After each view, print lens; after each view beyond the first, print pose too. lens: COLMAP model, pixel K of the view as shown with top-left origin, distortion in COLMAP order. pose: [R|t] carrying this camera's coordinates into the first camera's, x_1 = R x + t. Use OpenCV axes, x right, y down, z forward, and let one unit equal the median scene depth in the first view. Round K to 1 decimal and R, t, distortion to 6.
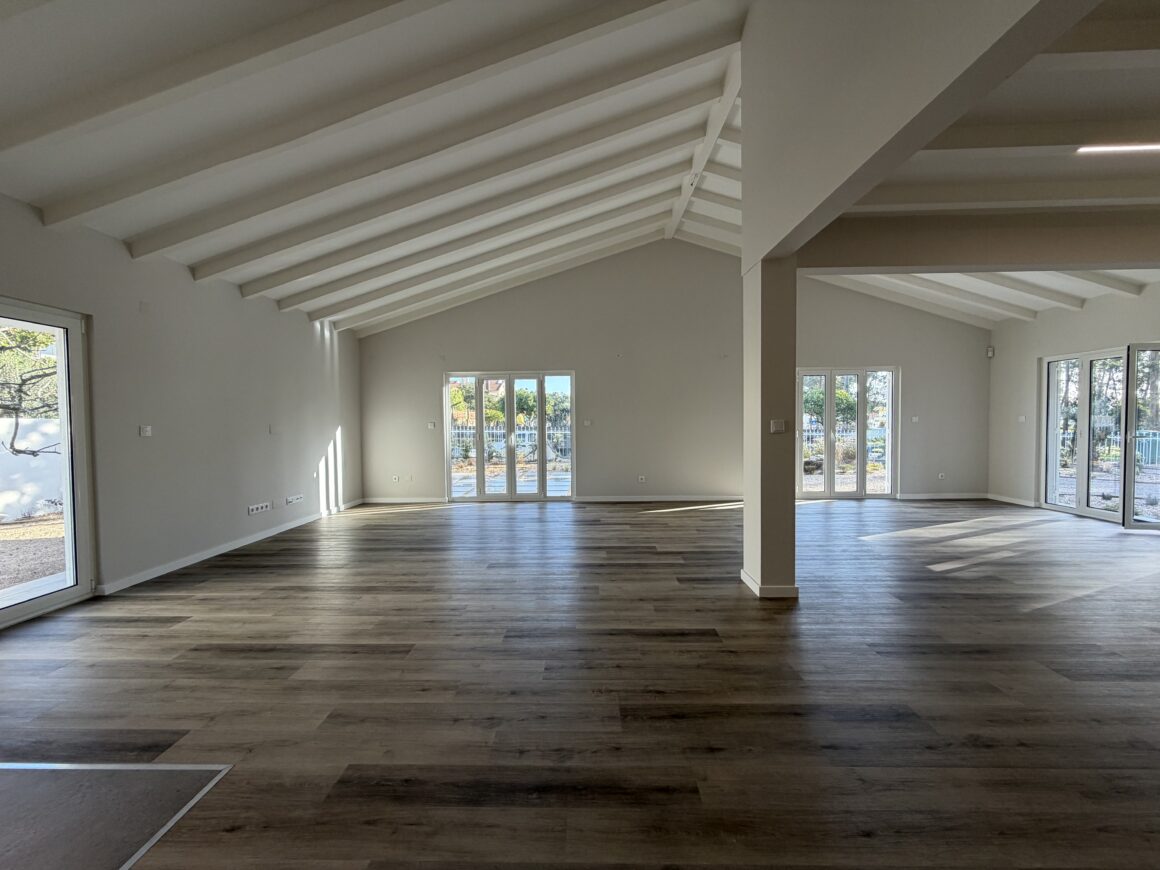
lens RADIAL K [[462.9, 0, 575.3], [0, 462.9, 435.8], [0, 0, 1]] dist [0.000925, -0.000069]
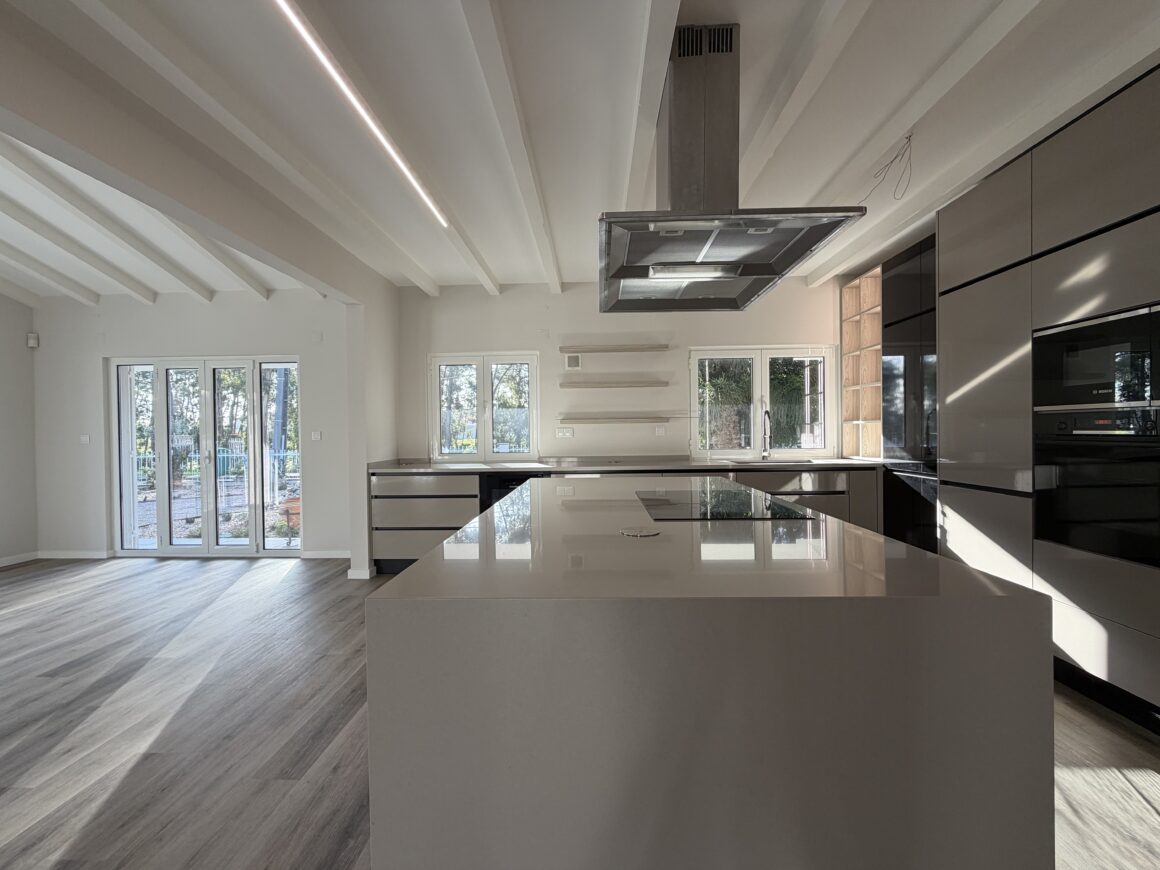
lens RADIAL K [[462.9, 0, 575.3], [0, 462.9, 435.8], [0, 0, 1]] dist [0.000925, -0.000069]
pose [[0.020823, 0.000056, 0.999783, 0.467146], [0.041818, 0.999125, -0.000927, -0.016902], [-0.998908, 0.041828, 0.020802, 0.401967]]
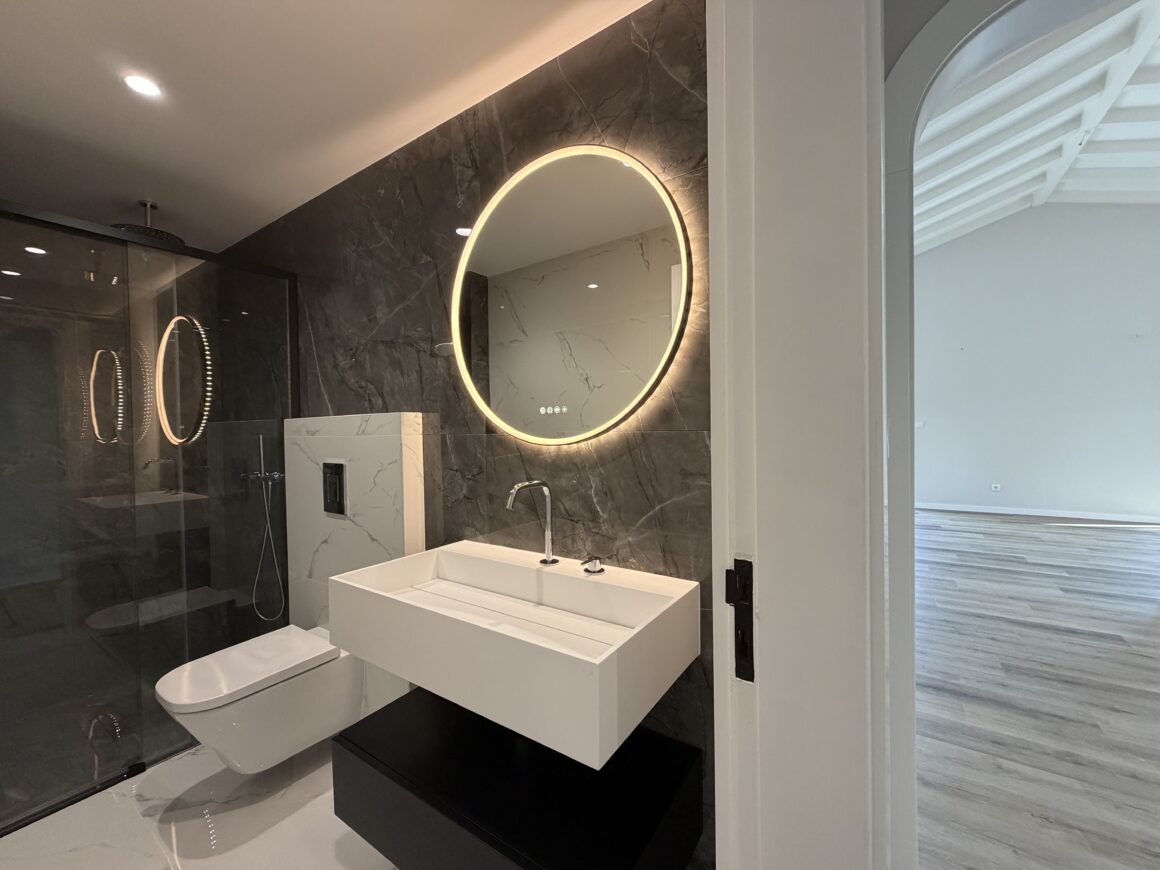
lens RADIAL K [[463.7, 0, 580.0], [0, 463.7, 435.0], [0, 0, 1]] dist [-0.001381, -0.000168]
pose [[0.842085, 0.003137, -0.539335, -0.093089], [-0.007230, 0.999959, -0.005473, 0.012369], [0.539296, 0.008508, 0.842074, -0.309143]]
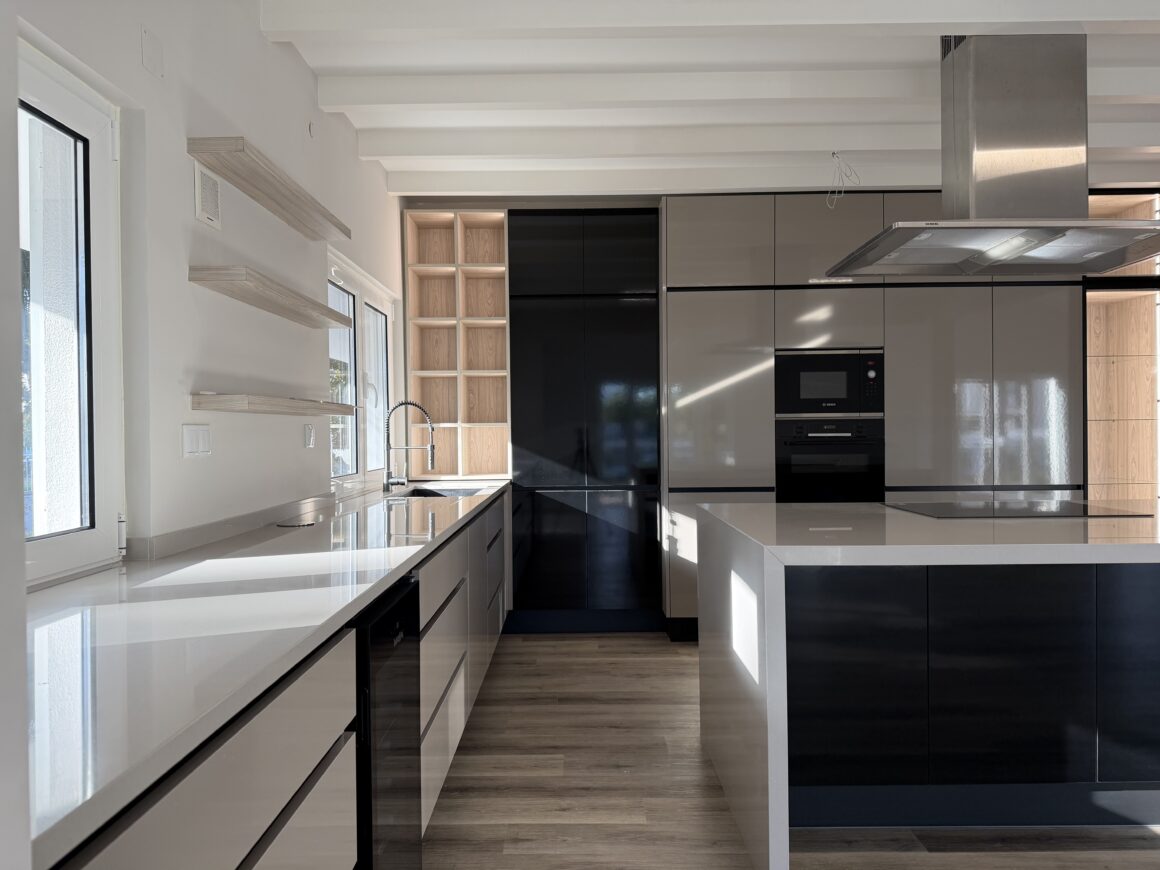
lens RADIAL K [[795.0, 0, 580.0], [0, 795.0, 435.0], [0, 0, 1]] dist [0.053372, -0.055047]
pose [[-0.999610, 0.020709, -0.018742, 1.428816], [0.020037, 0.999174, 0.035355, -0.047395], [0.019458, 0.034966, -0.999199, 1.060294]]
